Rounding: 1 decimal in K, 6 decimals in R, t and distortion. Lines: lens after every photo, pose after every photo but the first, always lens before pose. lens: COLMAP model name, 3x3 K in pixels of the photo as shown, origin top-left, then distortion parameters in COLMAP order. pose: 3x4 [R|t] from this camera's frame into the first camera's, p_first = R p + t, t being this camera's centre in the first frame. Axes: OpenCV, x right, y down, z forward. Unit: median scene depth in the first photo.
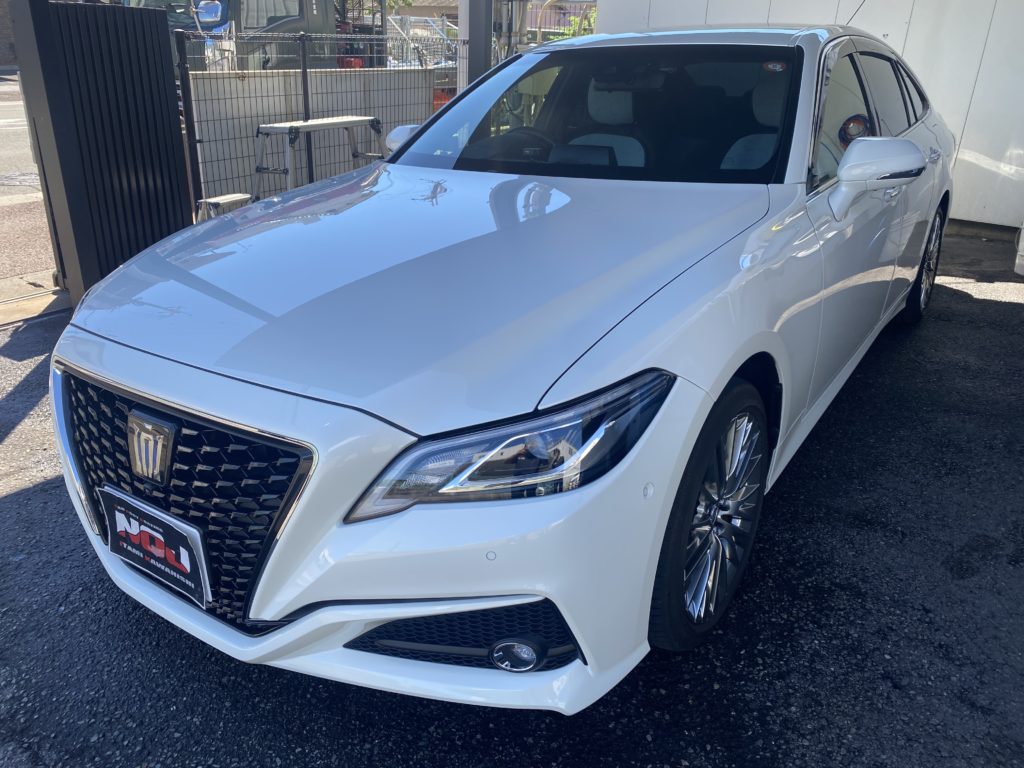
lens RADIAL K [[787.2, 0, 511.5], [0, 787.2, 383.9], [0, 0, 1]] dist [0.001912, -0.004569]
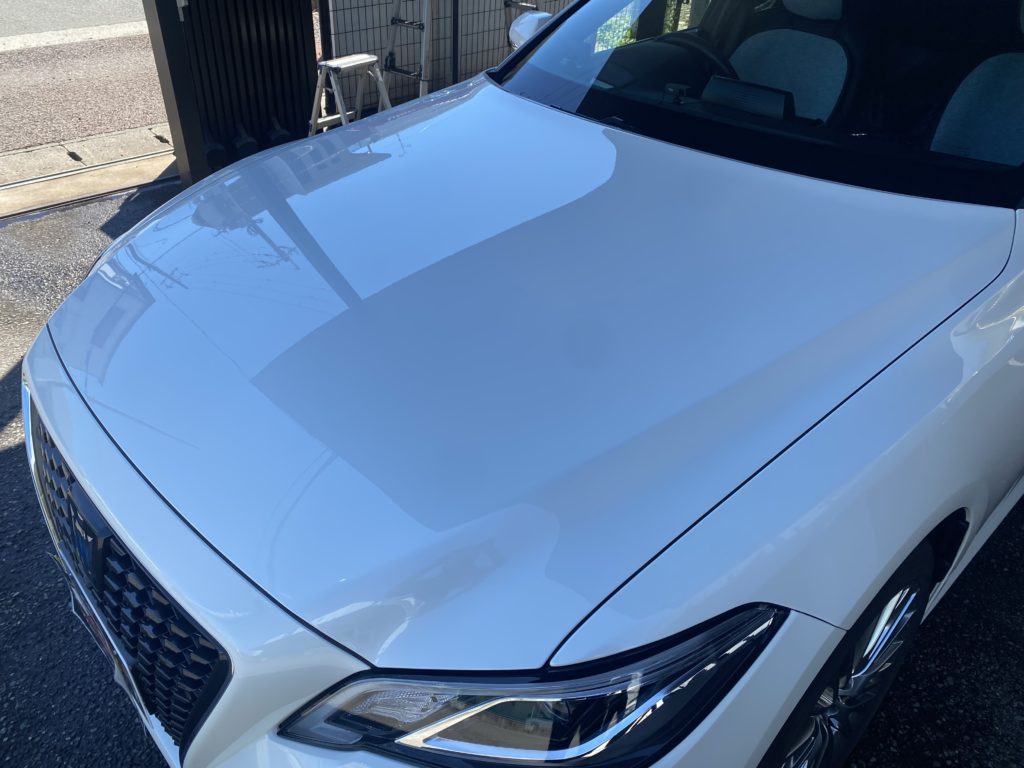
lens RADIAL K [[787.2, 0, 511.5], [0, 787.2, 383.9], [0, 0, 1]] dist [0.001912, -0.004569]
pose [[0.974064, 0.141998, -0.176173, 0.051740], [-0.102921, 0.971414, 0.213920, -0.200435], [0.201513, -0.190239, 0.960834, 0.252539]]
